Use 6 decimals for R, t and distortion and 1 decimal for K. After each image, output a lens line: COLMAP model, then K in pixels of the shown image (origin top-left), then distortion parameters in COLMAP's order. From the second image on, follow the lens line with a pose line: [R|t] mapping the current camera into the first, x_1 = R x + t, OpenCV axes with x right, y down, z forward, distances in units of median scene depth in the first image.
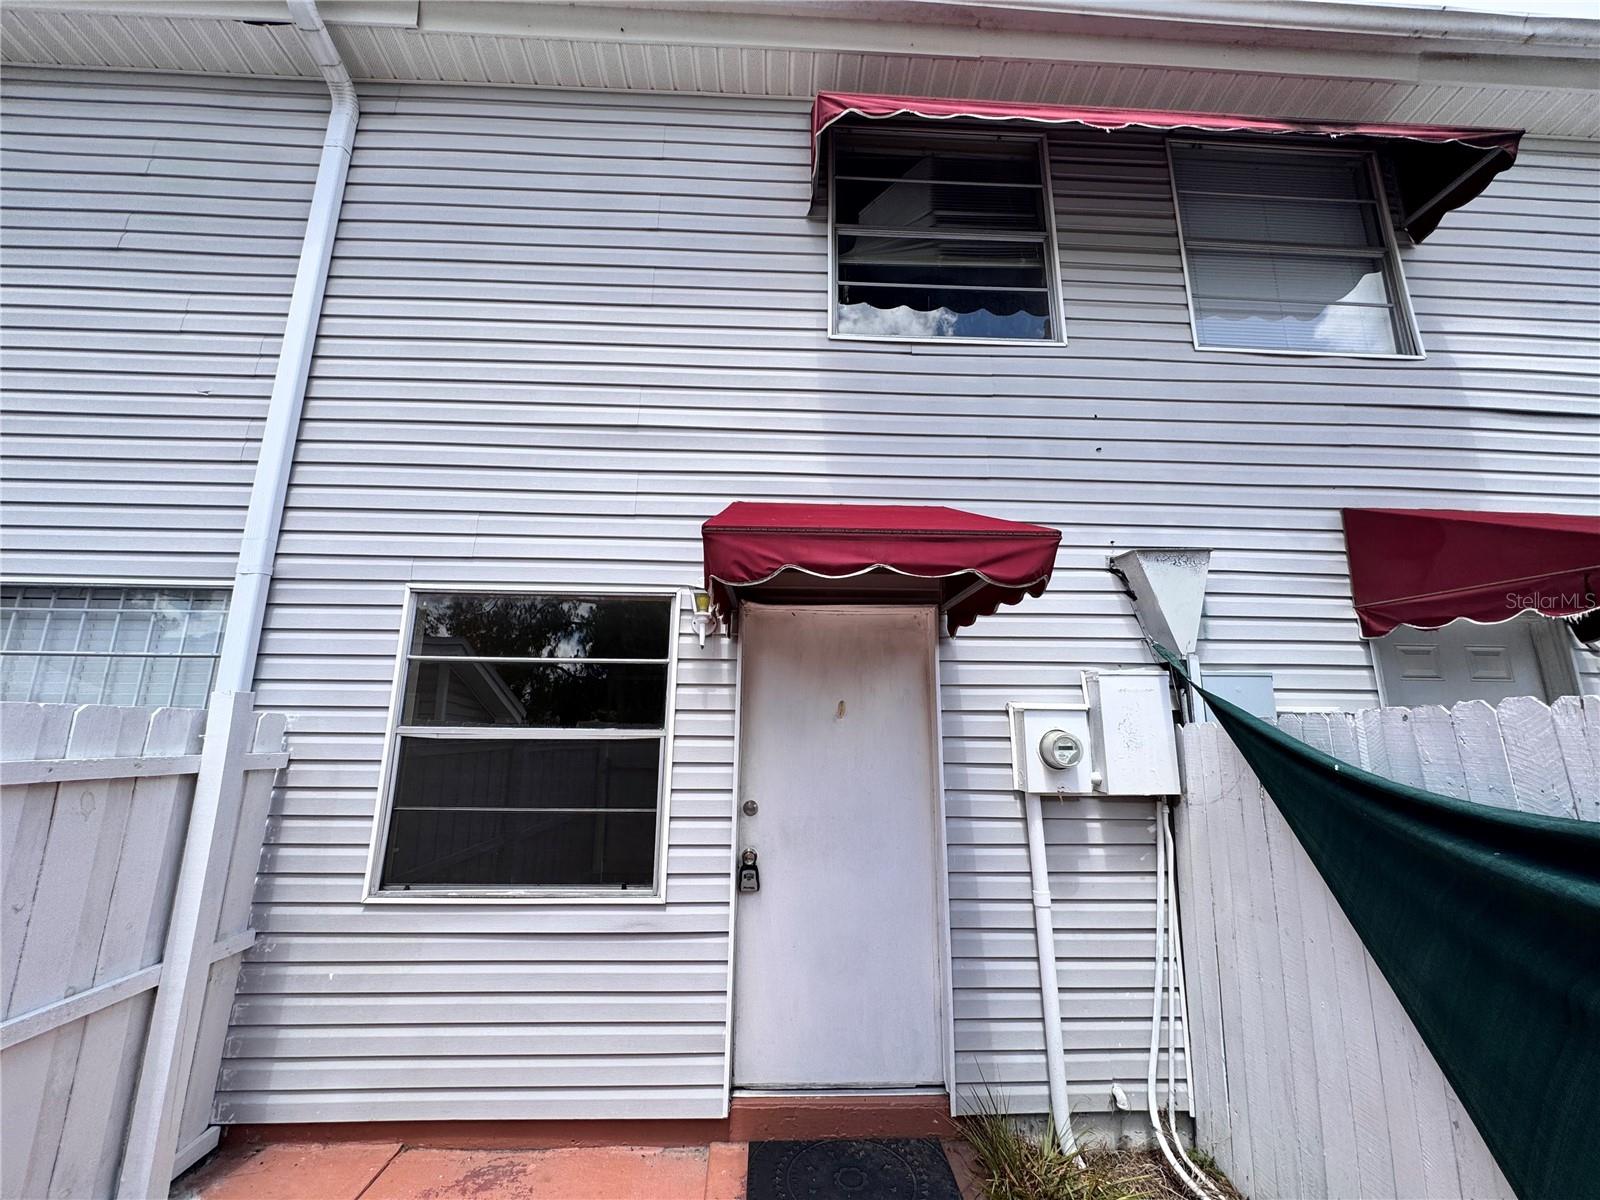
lens RADIAL K [[639.2, 0, 798.4], [0, 639.2, 597.9], [0, 0, 1]] dist [-0.001530, -0.000285]
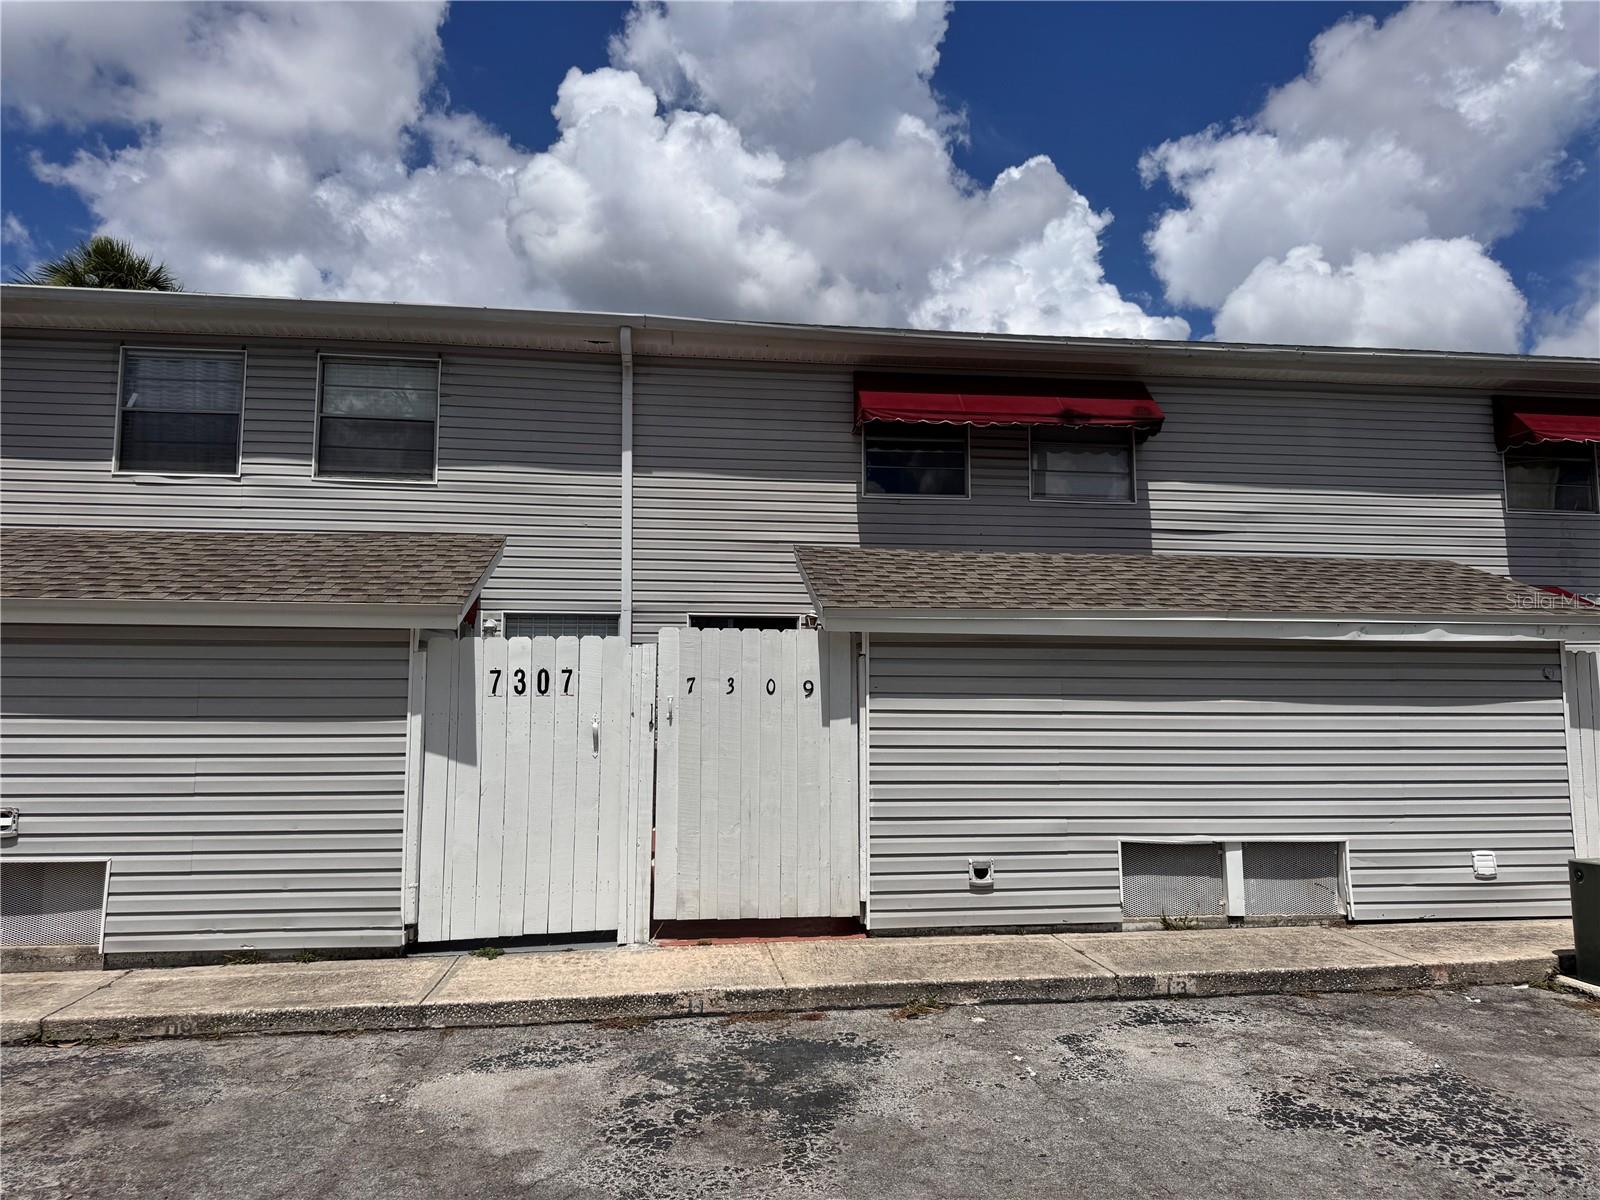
lens RADIAL K [[1125.1, 0, 800.0], [0, 1125.1, 600.0], [0, 0, 1]] dist [-0.032145, -0.001870]
pose [[0.998128, 0.001657, 0.061137, -0.451386], [-0.008586, 0.993530, 0.113246, -0.559677], [-0.060554, -0.113559, 0.991684, -3.222299]]
